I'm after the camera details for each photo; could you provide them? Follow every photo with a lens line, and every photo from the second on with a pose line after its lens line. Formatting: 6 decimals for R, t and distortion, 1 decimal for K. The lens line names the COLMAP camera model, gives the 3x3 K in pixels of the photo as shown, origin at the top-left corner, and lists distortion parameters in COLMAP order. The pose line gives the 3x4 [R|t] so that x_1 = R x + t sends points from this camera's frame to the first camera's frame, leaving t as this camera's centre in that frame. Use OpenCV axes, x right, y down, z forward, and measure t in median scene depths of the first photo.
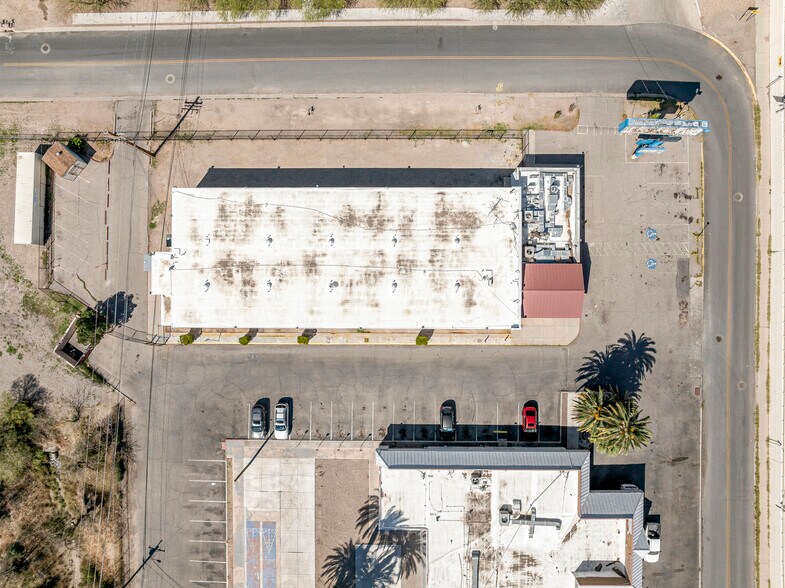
lens RADIAL K [[553.6, 0, 391.1], [0, 553.6, 289.6], [0, 0, 1]] dist [-0.026747, -0.017655]
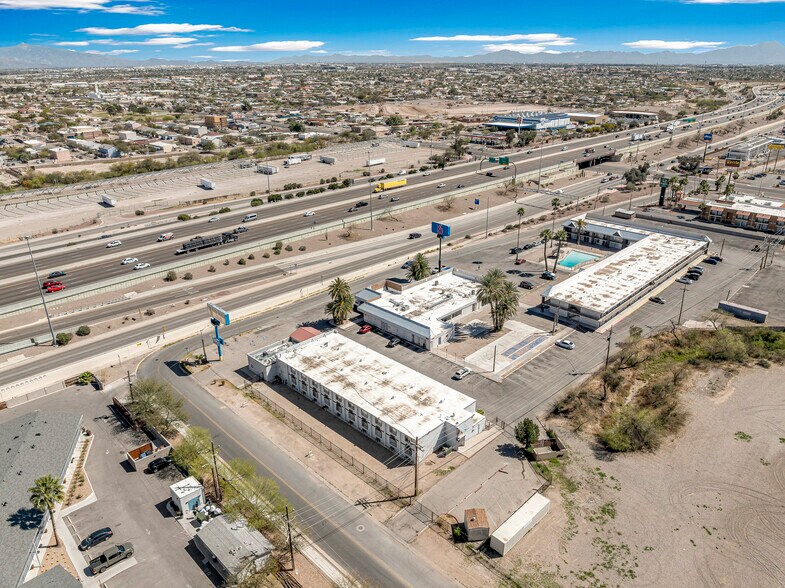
lens RADIAL K [[553.6, 0, 393.9], [0, 553.6, 292.5], [0, 0, 1]] dist [-0.026747, -0.017655]
pose [[-0.713550, -0.248455, 0.655070, -1.114750], [0.700458, -0.272062, 0.659803, -0.987845], [0.014288, 0.929652, 0.368162, 0.126350]]
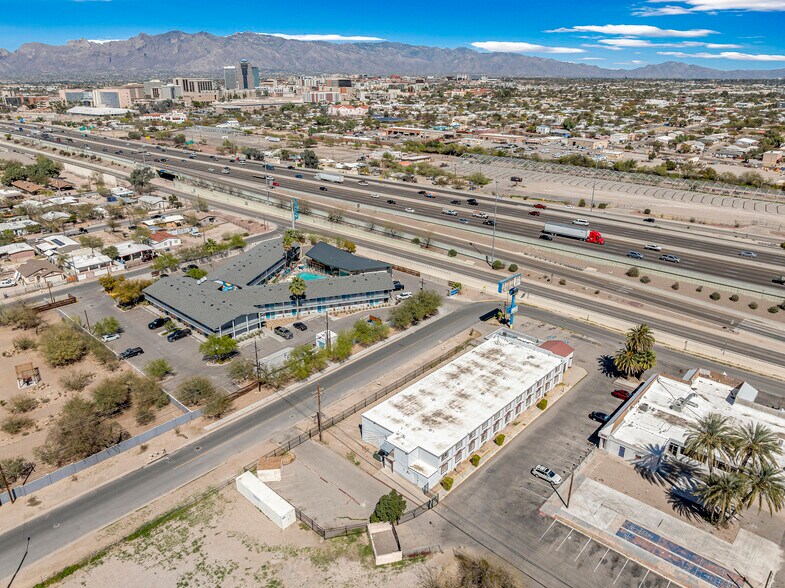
lens RADIAL K [[553.6, 0, 397.6], [0, 553.6, 293.0], [0, 0, 1]] dist [-0.026747, -0.017655]
pose [[0.668210, -0.256458, 0.698373, -1.179476], [0.743773, 0.252042, -0.619094, 0.650506], [-0.017247, 0.933115, 0.359163, 0.181602]]
